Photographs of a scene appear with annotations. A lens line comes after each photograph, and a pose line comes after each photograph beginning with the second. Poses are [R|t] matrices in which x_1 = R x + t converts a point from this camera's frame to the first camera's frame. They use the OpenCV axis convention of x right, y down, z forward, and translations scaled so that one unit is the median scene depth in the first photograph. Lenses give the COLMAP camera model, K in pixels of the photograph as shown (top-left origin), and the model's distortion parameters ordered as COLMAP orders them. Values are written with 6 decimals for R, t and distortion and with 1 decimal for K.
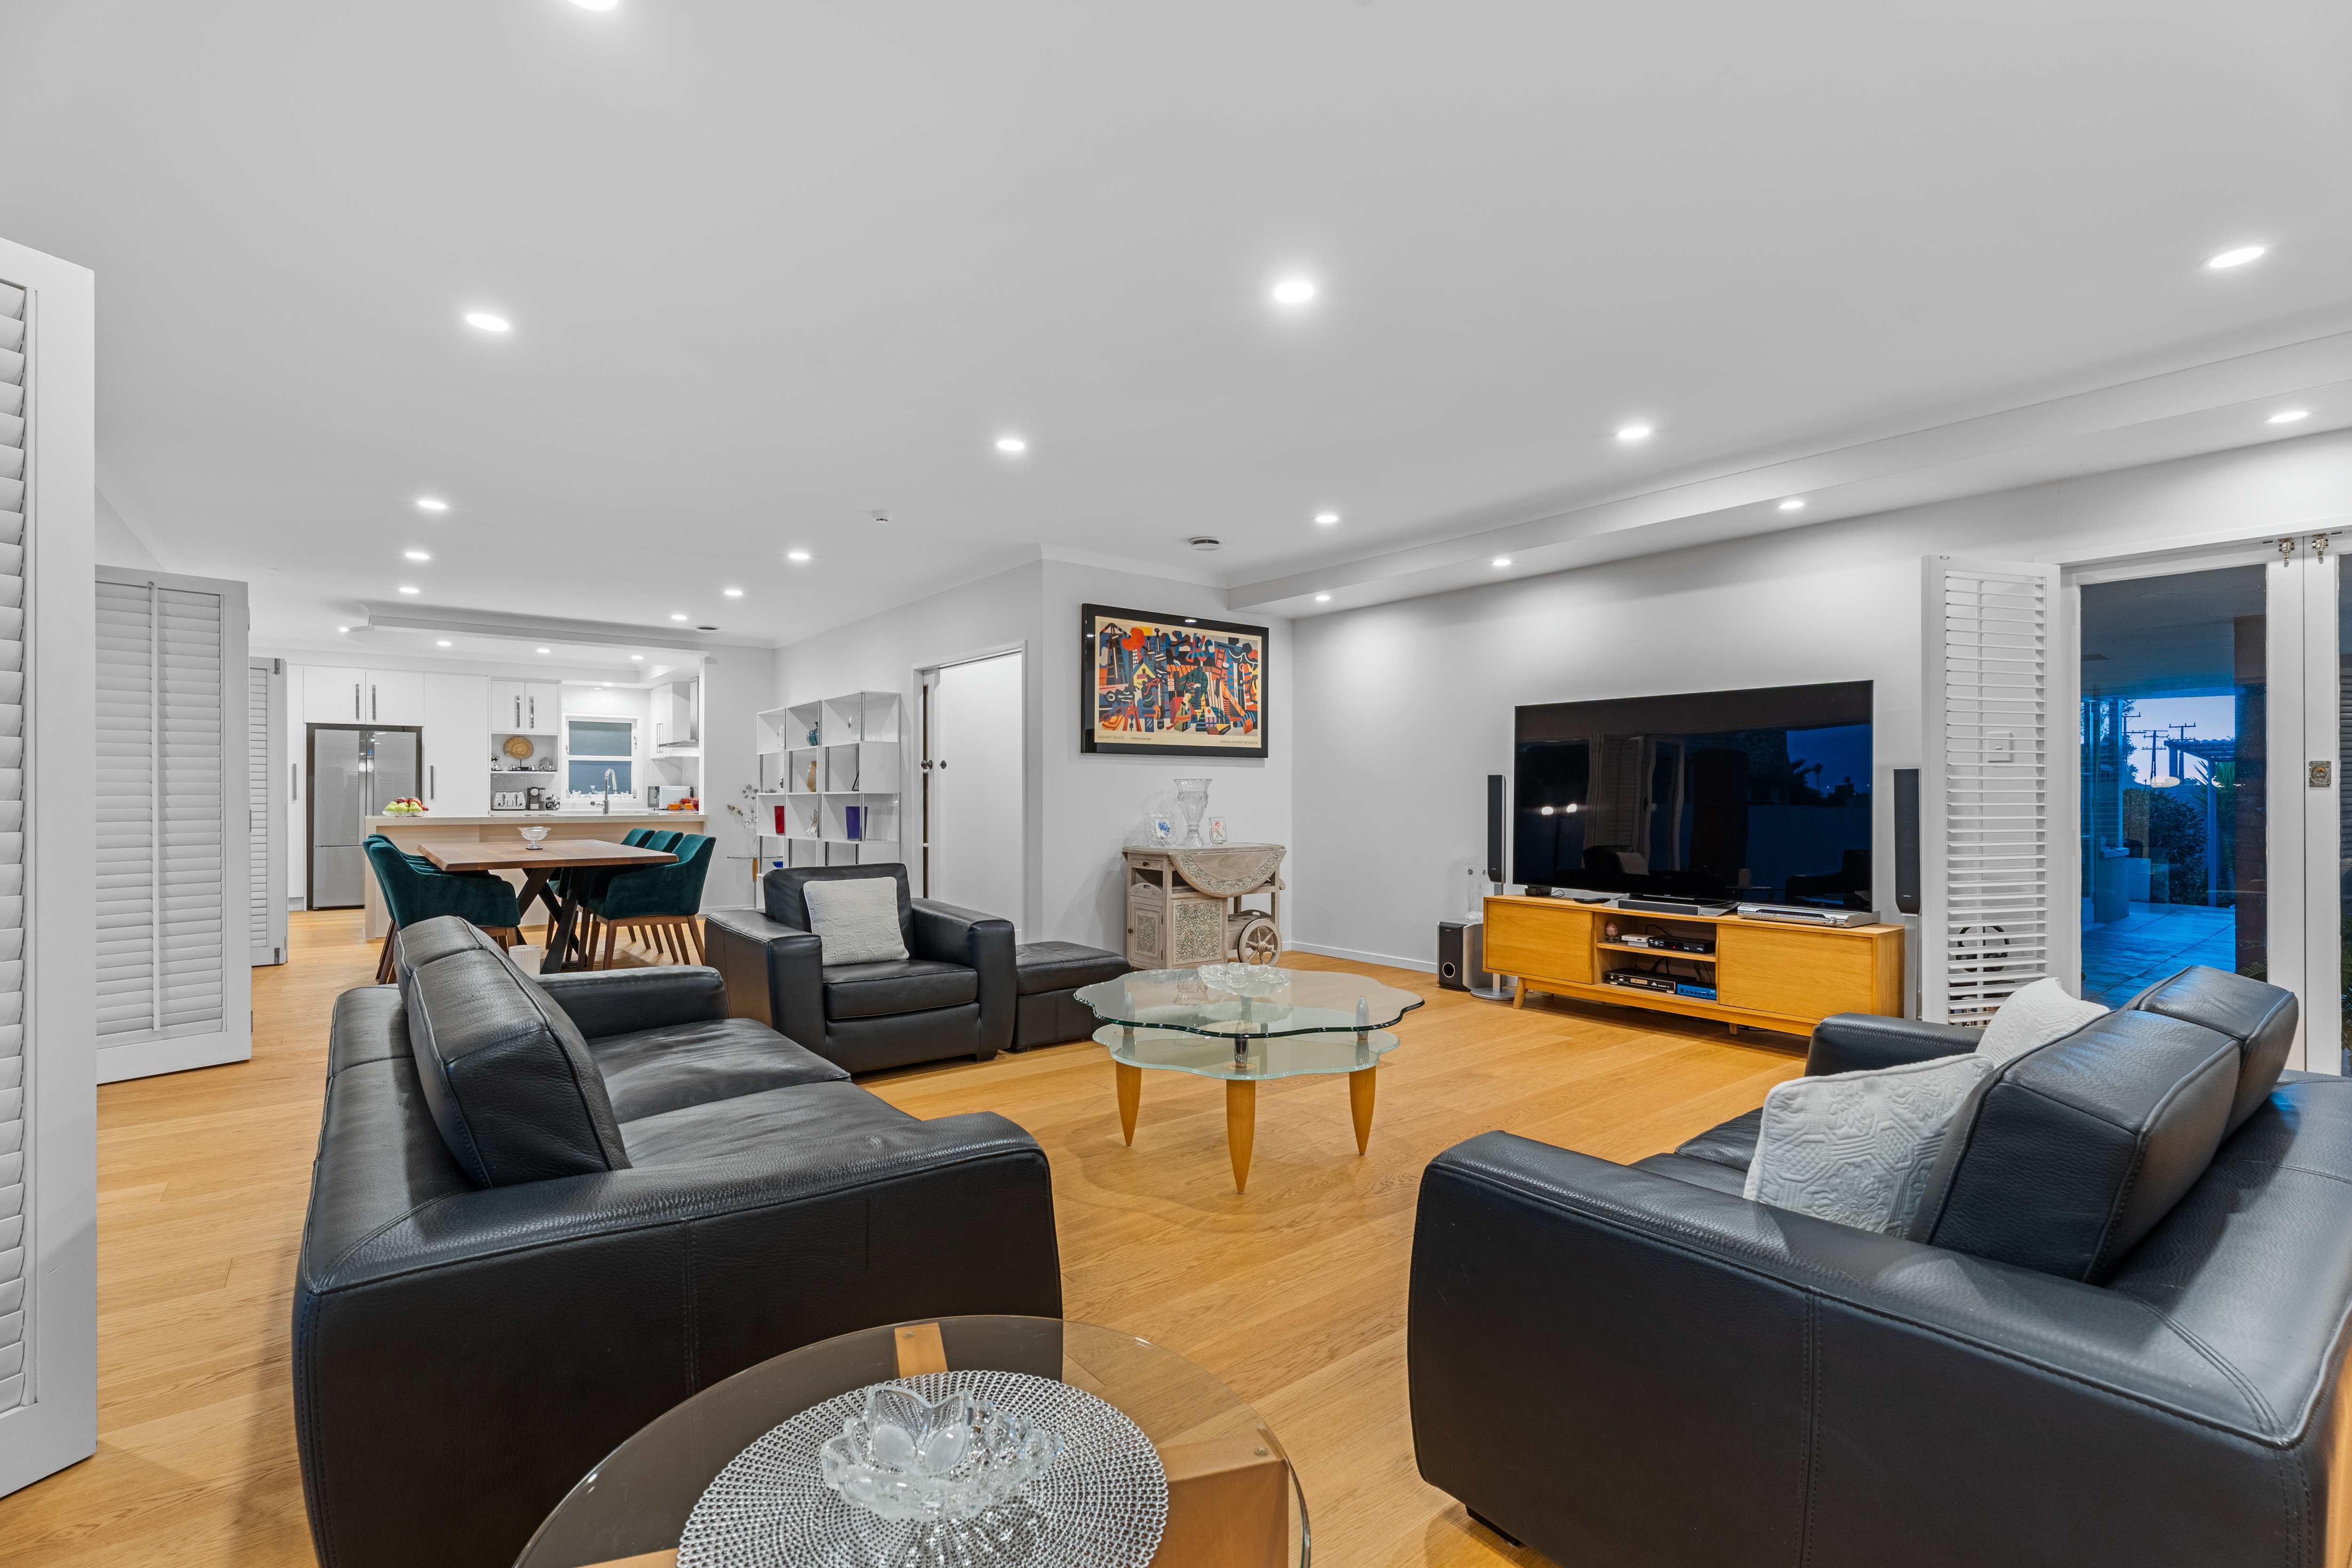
lens RADIAL K [[1052.7, 0, 1173.4], [0, 1052.7, 794.4], [0, 0, 1]] dist [0.009974, -0.000030]
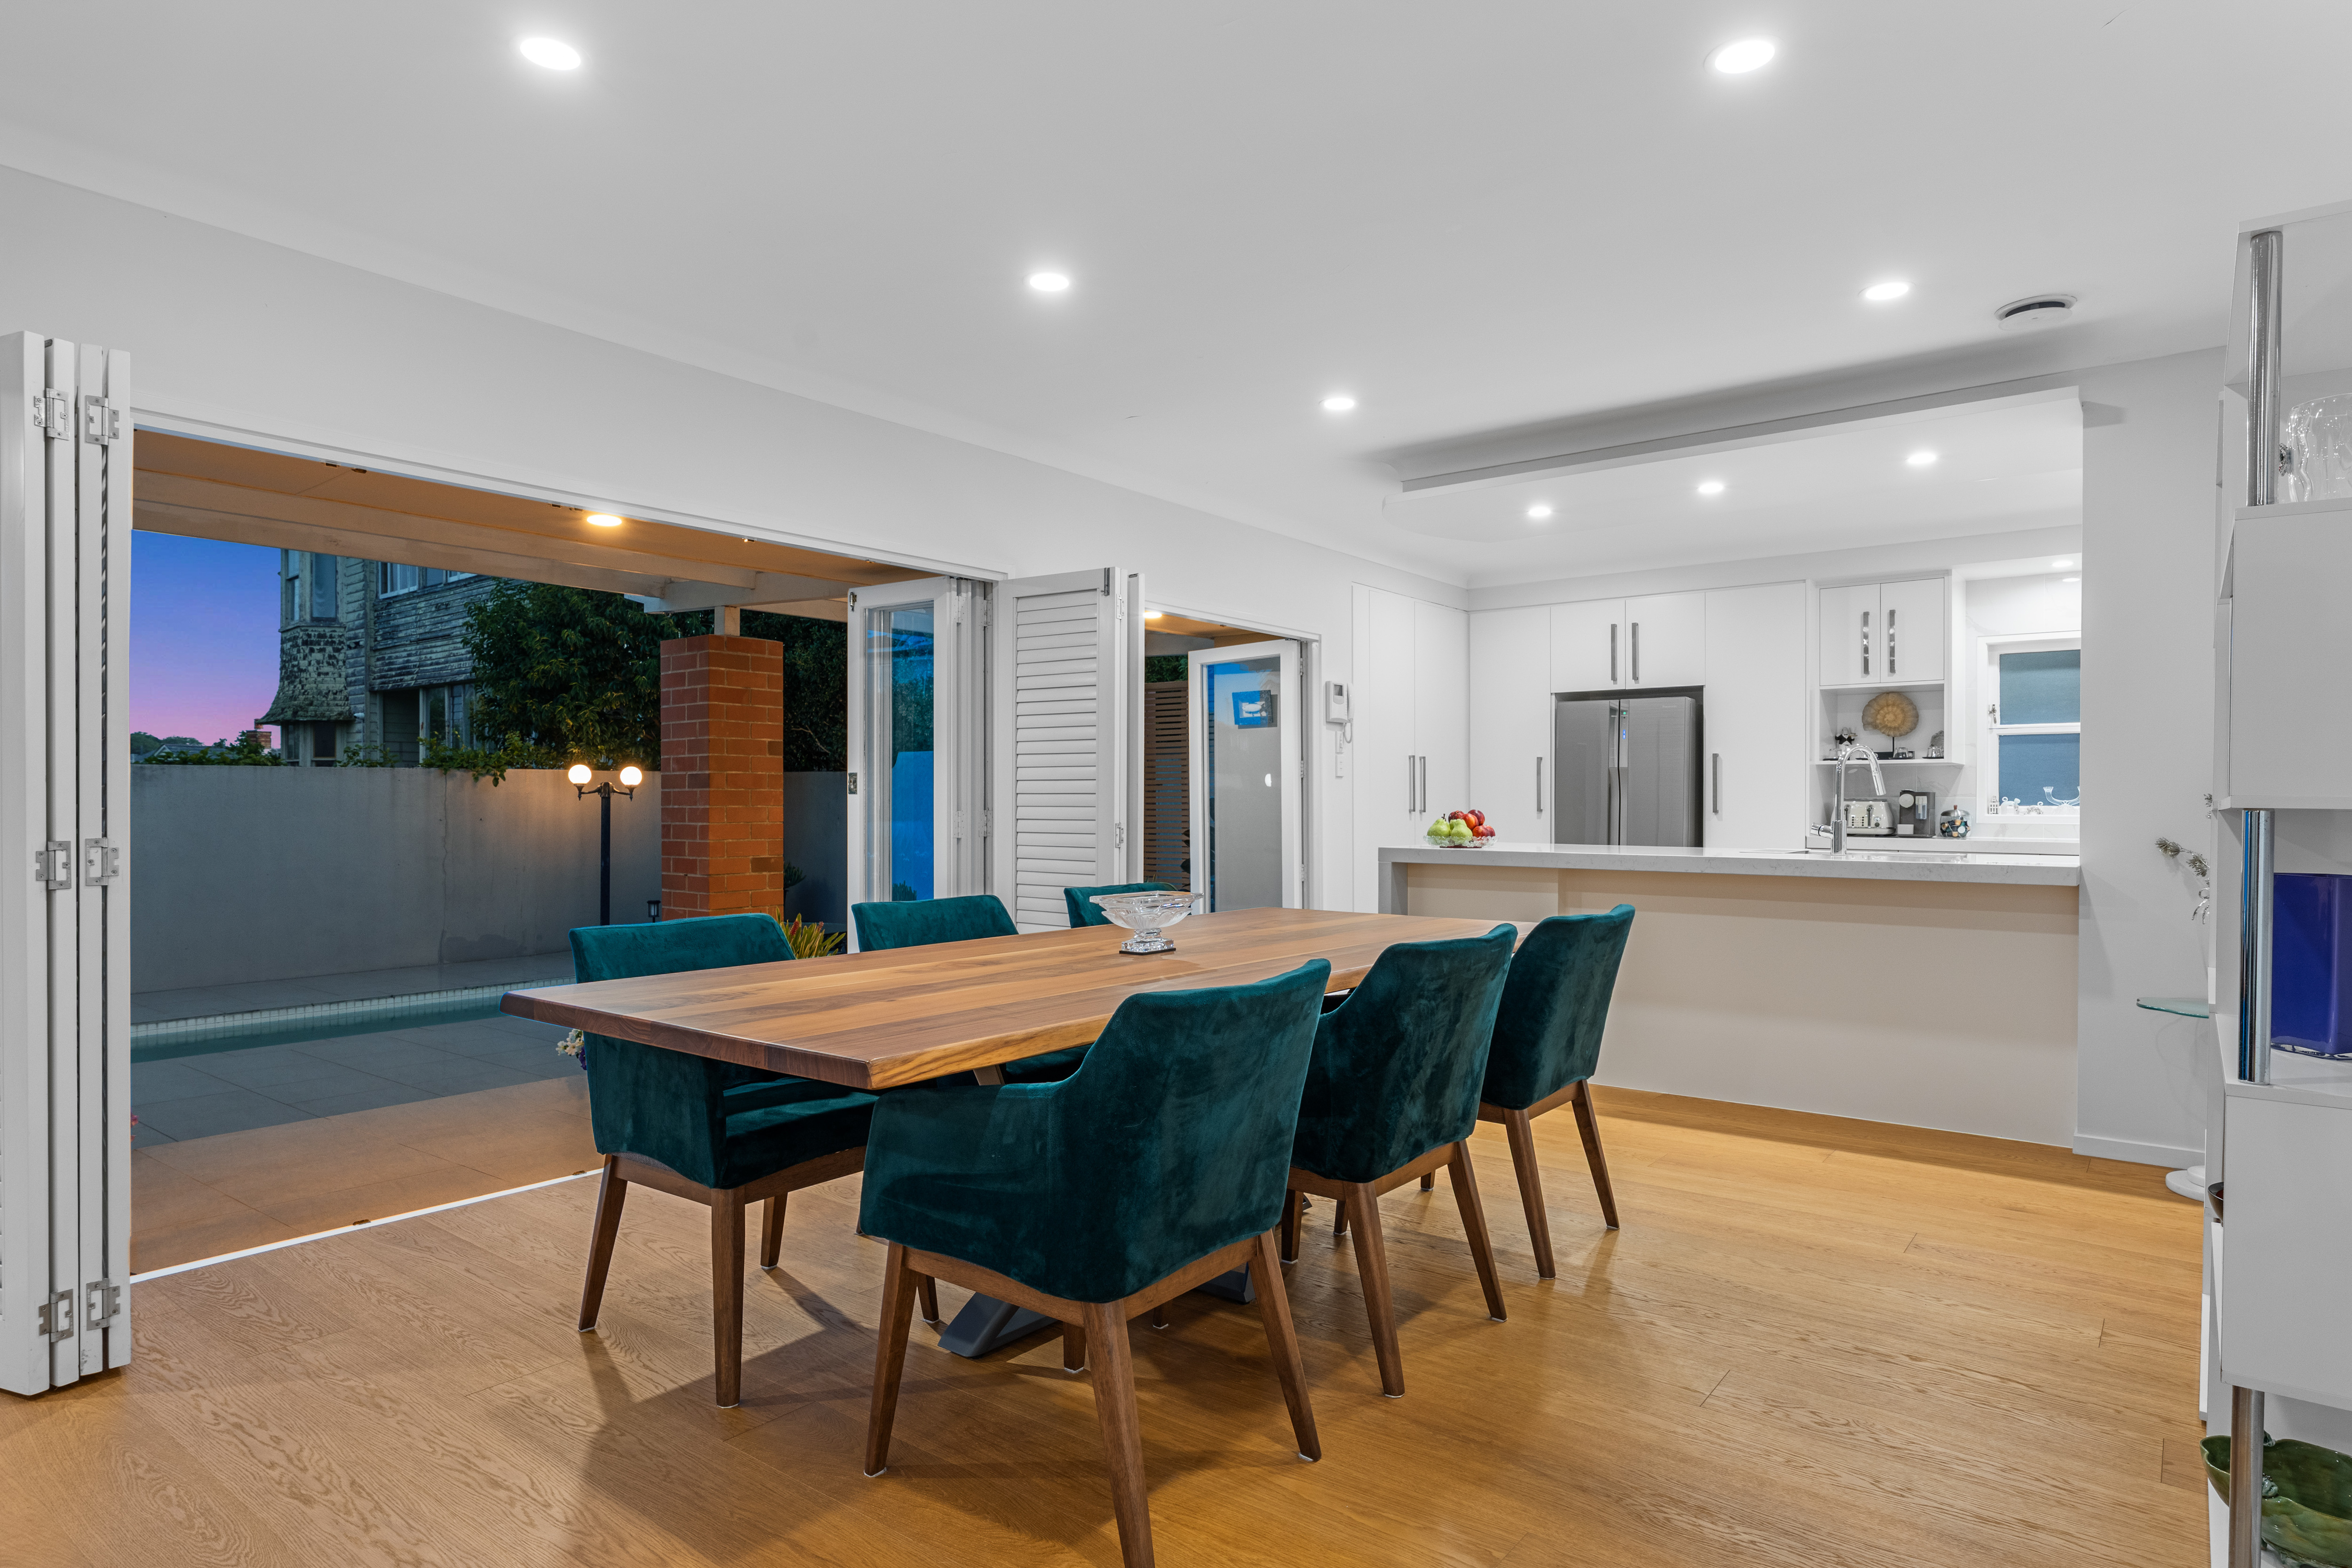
lens RADIAL K [[1332.5, 0, 1176.9], [0, 1332.5, 800.1], [0, 0, 1]] dist [-0.002477, 0.000211]
pose [[0.248504, -0.000264, -0.968631, -0.082786], [-0.002968, 0.999995, -0.001034, -0.001161], [0.968626, 0.003132, 0.248502, 0.523184]]
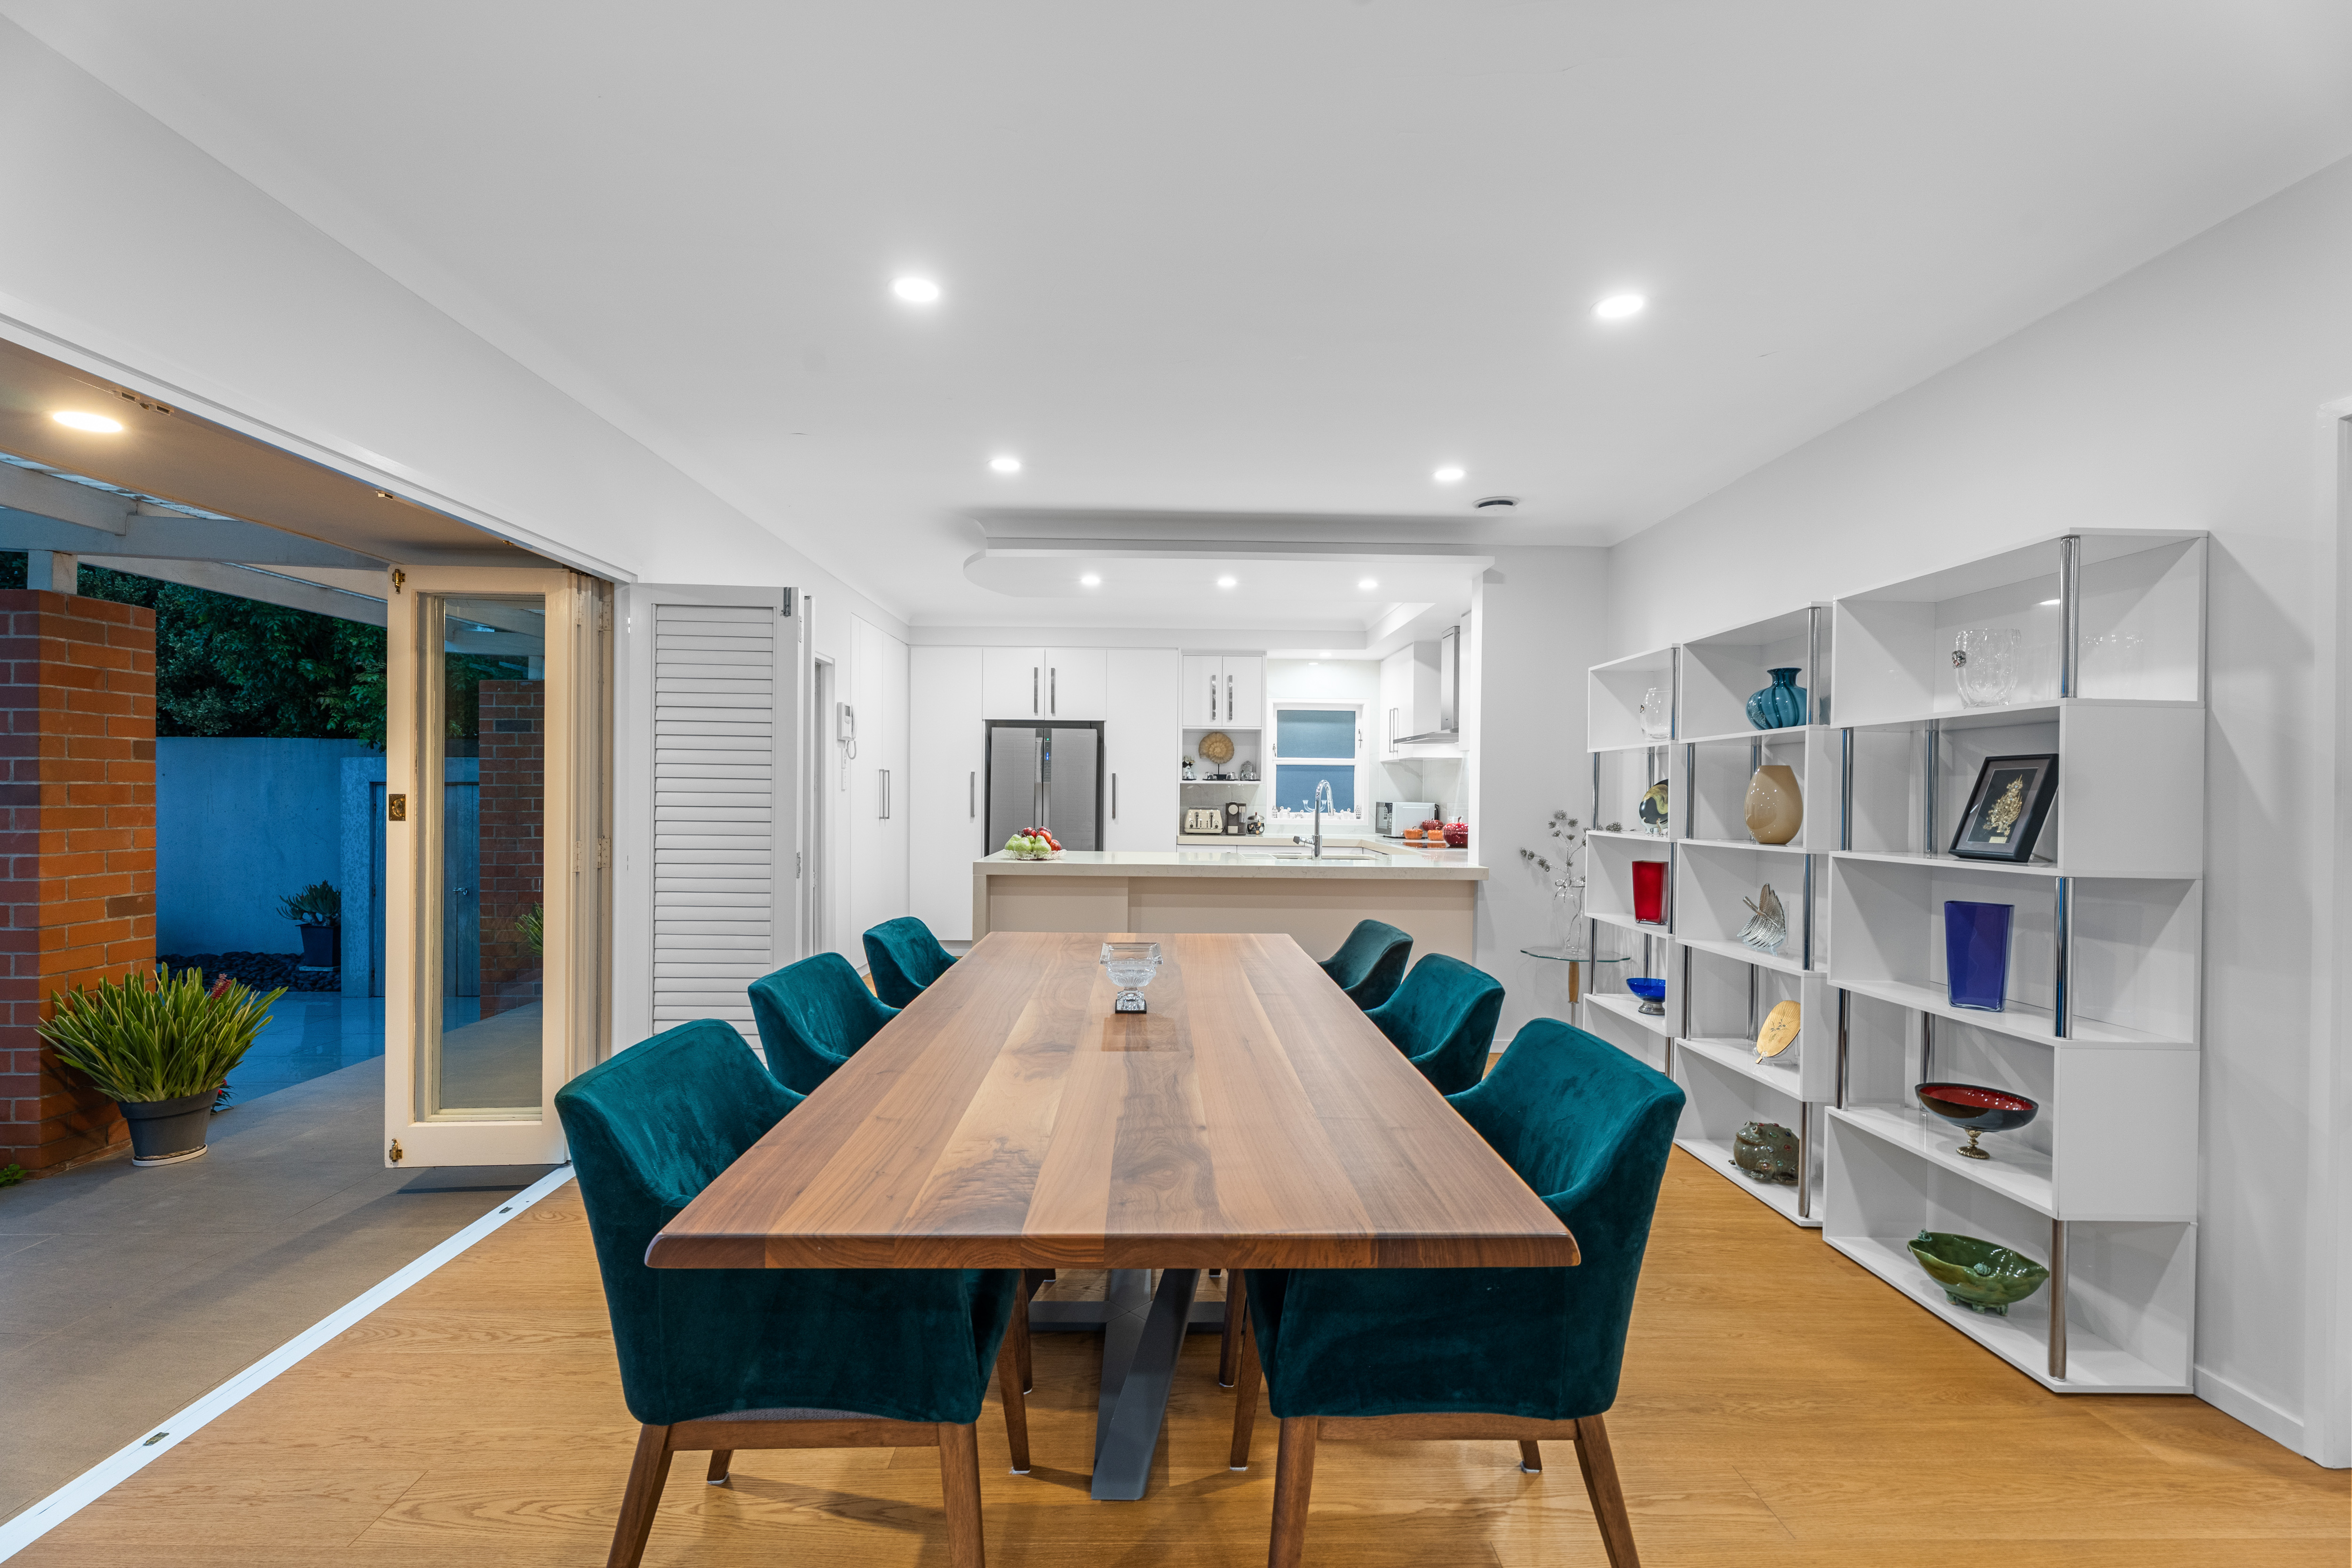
lens RADIAL K [[1052.7, 0, 1173.4], [0, 1052.7, 794.4], [0, 0, 1]] dist [0.009974, -0.000030]
pose [[0.801152, 0.011681, -0.598347, -0.216319], [-0.011632, 0.999925, 0.003947, -0.015316], [0.598348, 0.003798, 0.801227, 0.415433]]
